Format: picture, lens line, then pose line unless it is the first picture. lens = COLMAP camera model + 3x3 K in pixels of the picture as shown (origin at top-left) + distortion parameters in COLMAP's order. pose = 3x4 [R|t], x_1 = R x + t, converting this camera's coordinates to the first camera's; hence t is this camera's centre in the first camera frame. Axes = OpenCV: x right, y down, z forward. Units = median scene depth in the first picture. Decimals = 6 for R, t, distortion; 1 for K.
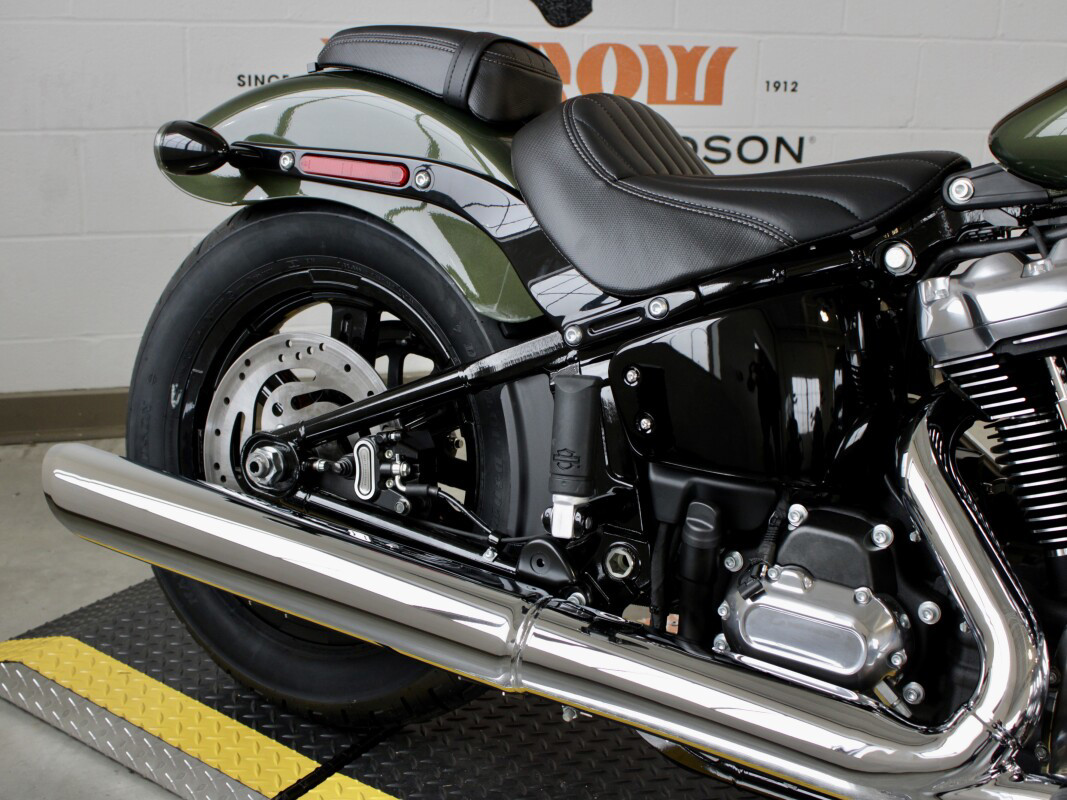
lens RADIAL K [[1439.9, 0, 540.0], [0, 1439.9, 400.4], [0, 0, 1]] dist [-0.046618, 0.000000]
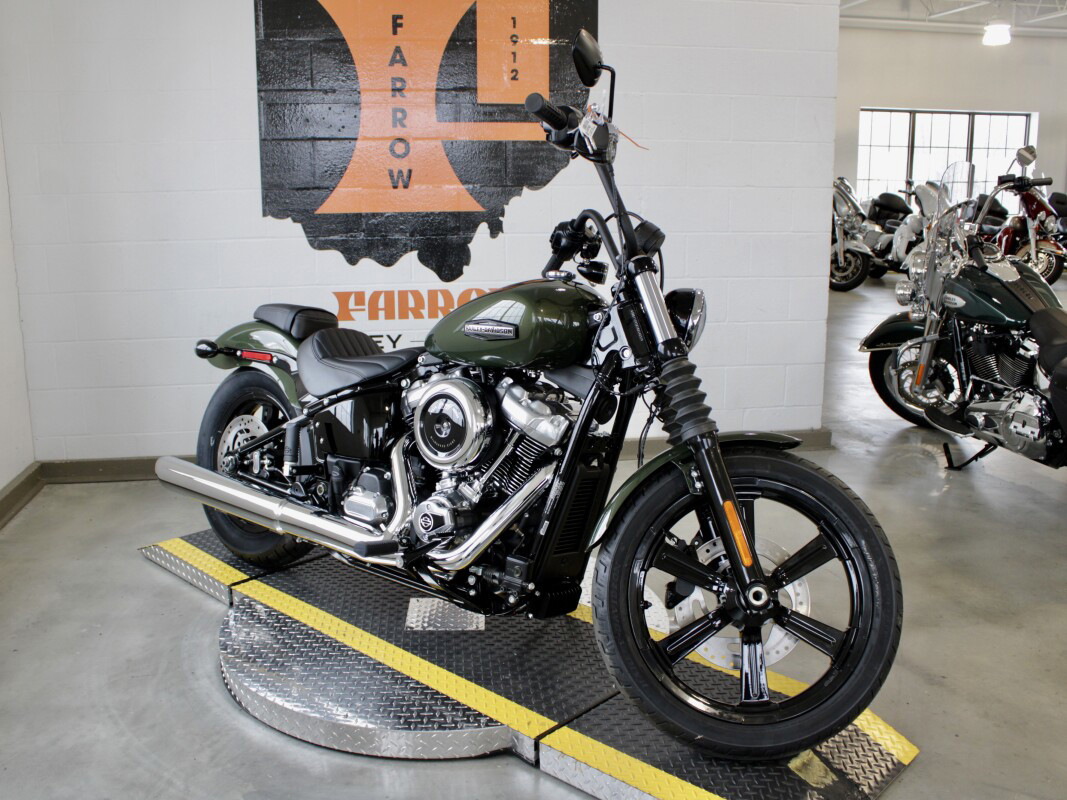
lens RADIAL K [[1075.4, 0, 530.3], [0, 1075.4, 397.5], [0, 0, 1]] dist [-0.096187, 0.000000]
pose [[0.985125, -0.012605, -0.171376, 0.766762], [-0.005514, 0.994474, -0.104842, 0.138313], [0.171751, 0.104227, 0.979611, -0.961780]]
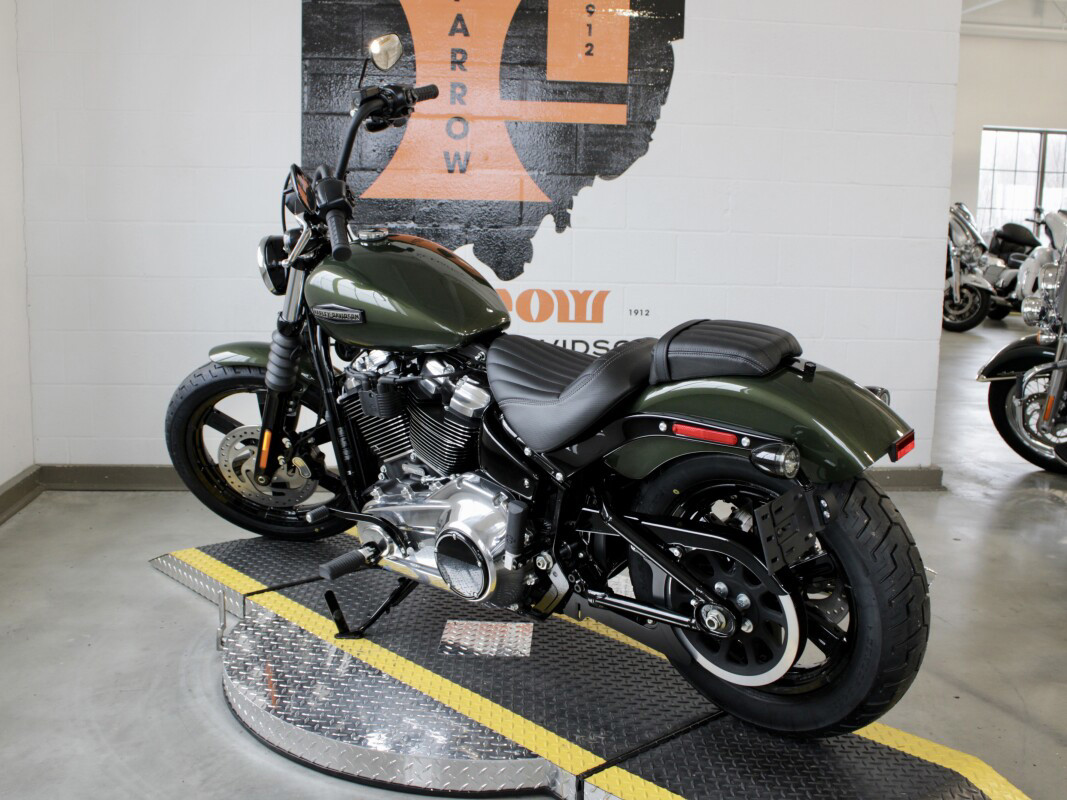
lens RADIAL K [[1197.2, 0, 524.2], [0, 1197.2, 400.9], [0, 0, 1]] dist [-0.070609, 0.000000]
pose [[0.972557, 0.014147, -0.232234, 0.764732], [-0.051353, 0.986585, -0.154960, 0.253543], [0.226926, 0.162633, 0.960237, -0.876230]]
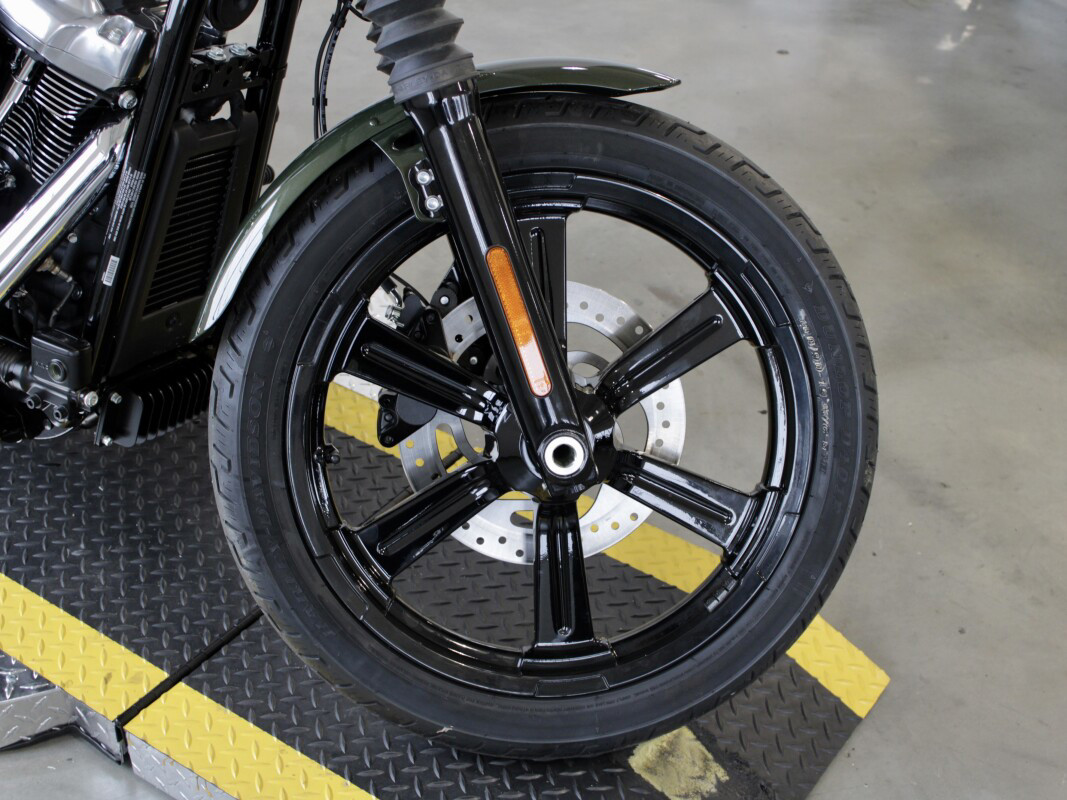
lens RADIAL K [[1643.7, 0, 547.1], [0, 1643.7, 447.2], [0, 0, 1]] dist [-0.099538, 0.000000]
pose [[0.999451, 0.004463, -0.032829, 0.842440], [0.005470, 0.955059, 0.296364, -0.053148], [0.032676, -0.296381, 0.954511, -0.414995]]
